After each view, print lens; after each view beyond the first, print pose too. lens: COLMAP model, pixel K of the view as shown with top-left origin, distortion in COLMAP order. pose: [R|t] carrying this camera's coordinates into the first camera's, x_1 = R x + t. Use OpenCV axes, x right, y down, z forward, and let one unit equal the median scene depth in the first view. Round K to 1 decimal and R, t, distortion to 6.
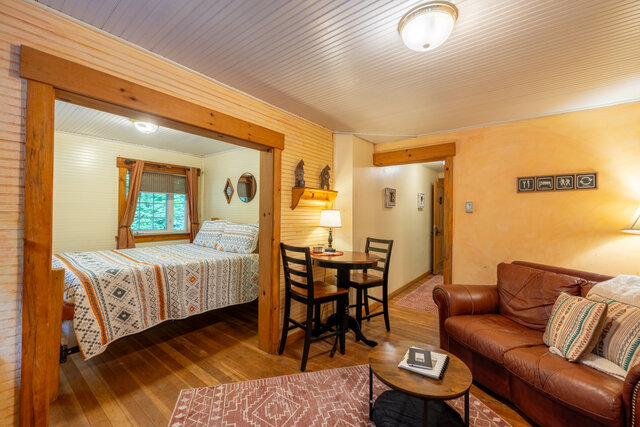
lens RADIAL K [[267.7, 0, 318.0], [0, 267.7, 212.7], [0, 0, 1]] dist [-0.000298, -0.000721]
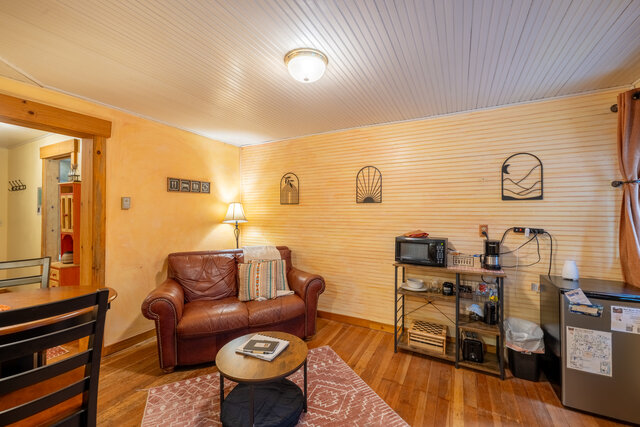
lens RADIAL K [[267.7, 0, 317.6], [0, 267.7, 211.2], [0, 0, 1]] dist [-0.000298, -0.000721]
pose [[-0.184793, -0.008533, 0.982740, -0.469135], [-0.009281, 0.999933, 0.006937, -0.007751], [-0.982734, -0.007839, -0.184860, 0.641348]]
